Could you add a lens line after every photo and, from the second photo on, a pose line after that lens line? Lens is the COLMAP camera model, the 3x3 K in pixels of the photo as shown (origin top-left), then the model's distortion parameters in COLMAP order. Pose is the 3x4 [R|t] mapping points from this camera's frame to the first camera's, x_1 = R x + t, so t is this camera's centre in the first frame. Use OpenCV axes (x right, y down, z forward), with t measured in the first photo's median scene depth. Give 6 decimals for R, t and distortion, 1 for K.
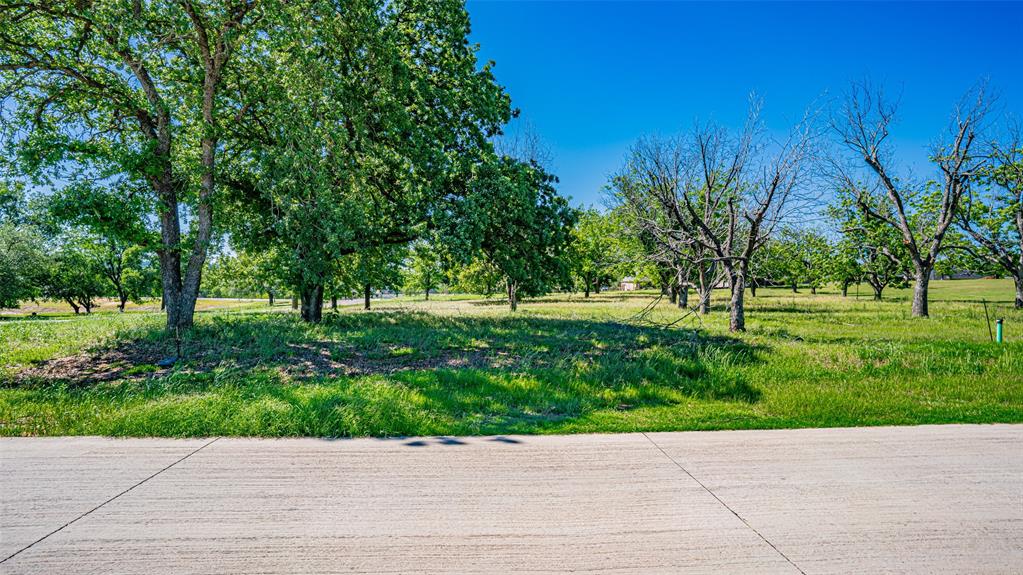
lens RADIAL K [[529.6, 0, 508.7], [0, 529.6, 288.6], [0, 0, 1]] dist [-0.080440, 0.044738]
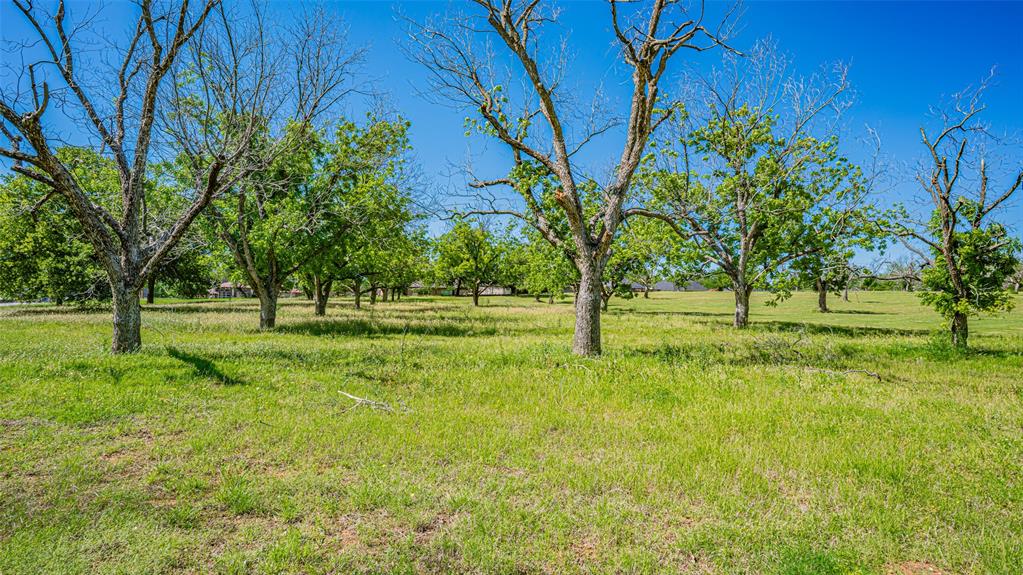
lens RADIAL K [[529.6, 0, 508.7], [0, 529.6, 288.6], [0, 0, 1]] dist [-0.080440, 0.044738]
pose [[0.928735, 0.020265, 0.370191, 0.515013], [-0.015352, 0.999751, -0.016214, 0.001509], [-0.370427, 0.009375, 0.928814, 0.529081]]
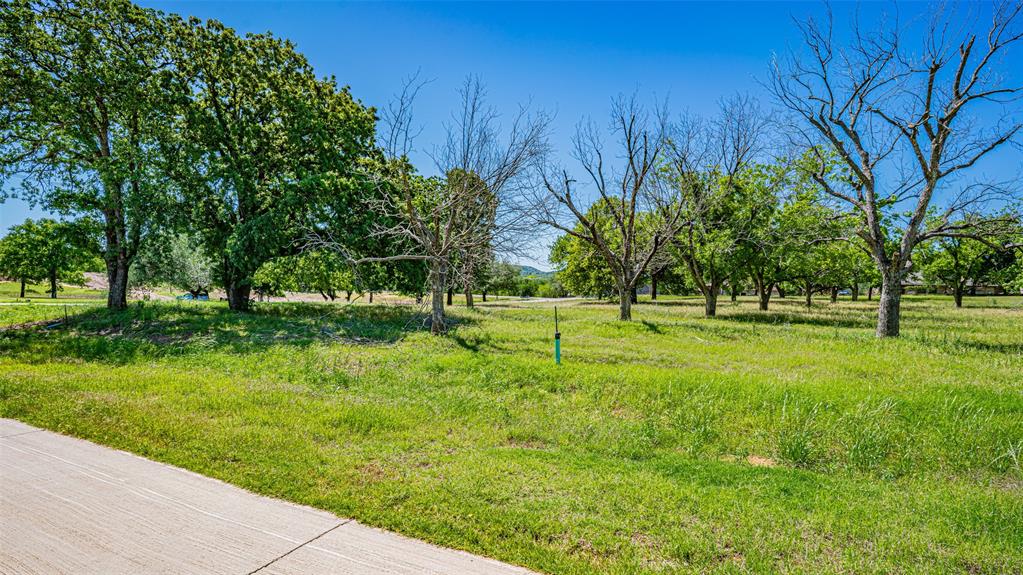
lens RADIAL K [[529.6, 0, 508.7], [0, 529.6, 288.6], [0, 0, 1]] dist [-0.080440, 0.044738]
pose [[0.871553, 0.018028, -0.489969, 0.652127], [-0.018251, 0.999824, 0.004324, -0.005162], [0.489961, 0.005174, 0.871729, 0.138429]]
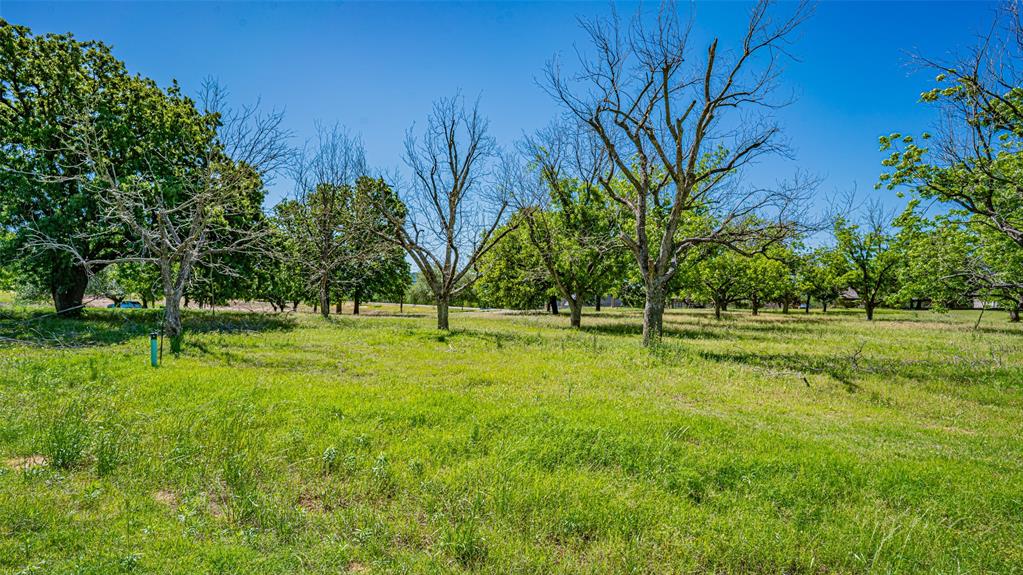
lens RADIAL K [[535.1, 0, 511.5], [0, 535.1, 291.5], [0, 0, 1]] dist [-0.081621, 0.042747]
pose [[0.880036, 0.015585, -0.474651, 0.906455], [-0.025124, 0.999590, -0.013761, -0.003926], [0.474241, 0.024035, 0.880067, 0.291107]]
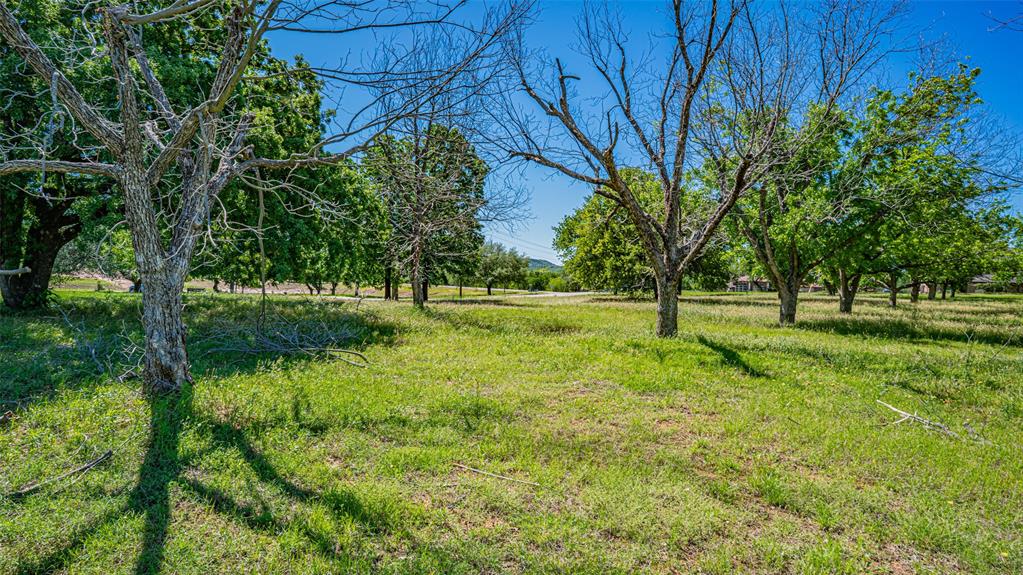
lens RADIAL K [[529.6, 0, 508.7], [0, 529.6, 288.6], [0, 0, 1]] dist [-0.080440, 0.044738]
pose [[0.857449, 0.032701, -0.513528, 0.508364], [-0.027945, 0.999465, 0.016985, 0.001104], [0.513809, -0.000213, 0.857904, 0.525789]]
